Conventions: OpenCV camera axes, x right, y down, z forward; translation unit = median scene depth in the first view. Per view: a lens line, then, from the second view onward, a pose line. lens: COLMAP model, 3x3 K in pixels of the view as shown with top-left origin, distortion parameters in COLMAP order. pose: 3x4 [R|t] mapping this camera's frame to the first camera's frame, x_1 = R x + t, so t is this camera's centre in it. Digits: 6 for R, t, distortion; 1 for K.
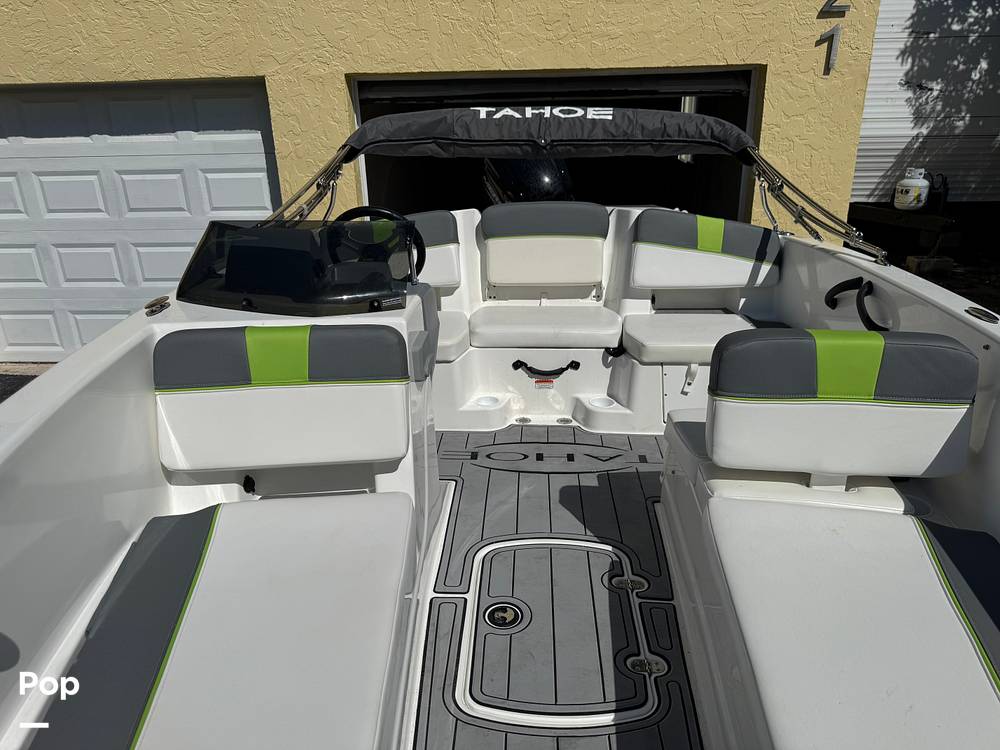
lens RADIAL K [[713.3, 0, 486.9], [0, 713.3, 403.2], [0, 0, 1]] dist [0.027504, -0.037497]
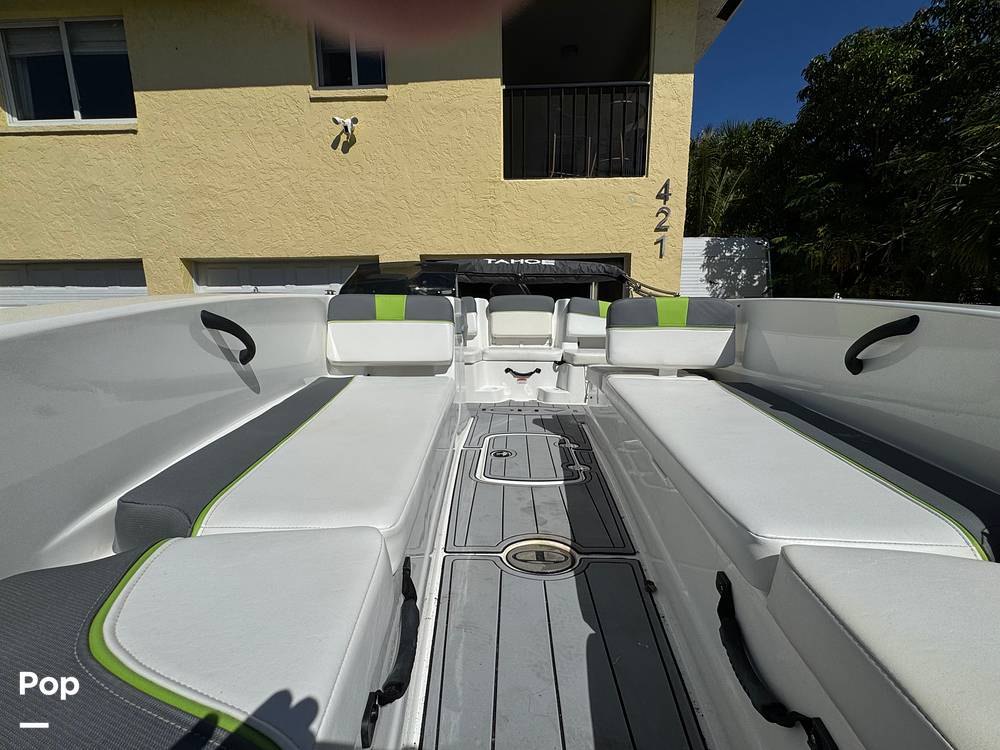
lens RADIAL K [[406.7, 0, 493.4], [0, 406.7, 372.6], [0, 0, 1]] dist [-0.004759, 0.000361]
pose [[0.999815, 0.013841, 0.013344, -0.008349], [-0.010423, 0.973438, -0.228715, 0.197789], [-0.016156, 0.228534, 0.973402, -0.038643]]
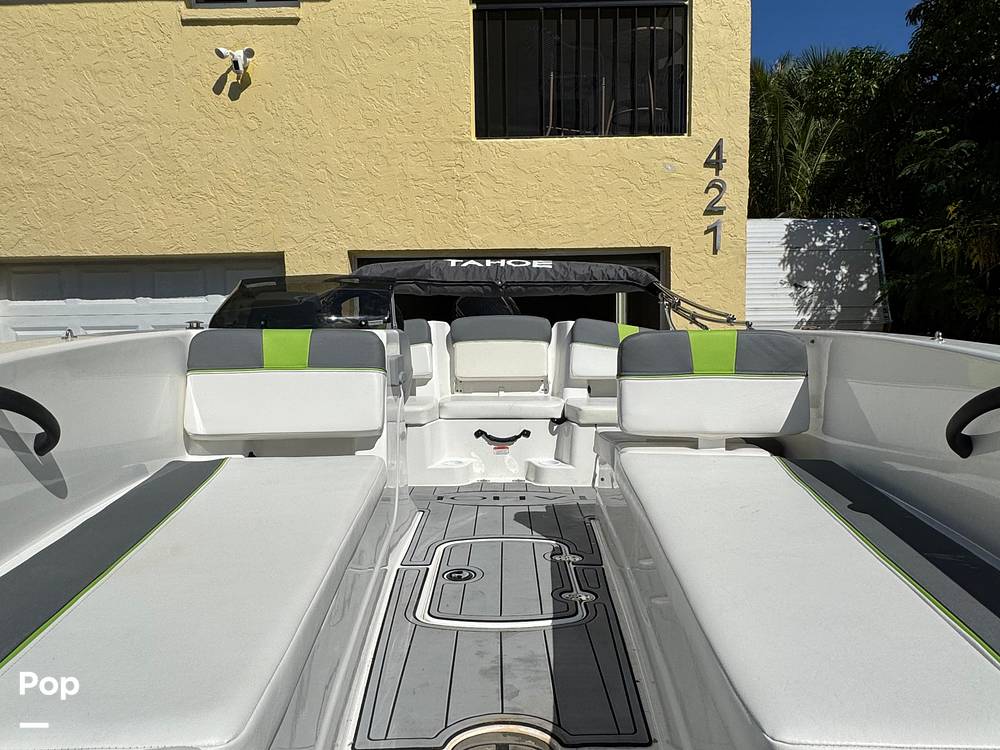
lens RADIAL K [[640.3, 0, 492.9], [0, 640.3, 371.8], [0, 0, 1]] dist [-0.007338, 0.003553]
pose [[0.998902, 0.003965, 0.046673, 0.016273], [0.010597, 0.951451, -0.307617, 0.180061], [-0.045627, 0.307773, 0.950365, -0.060219]]
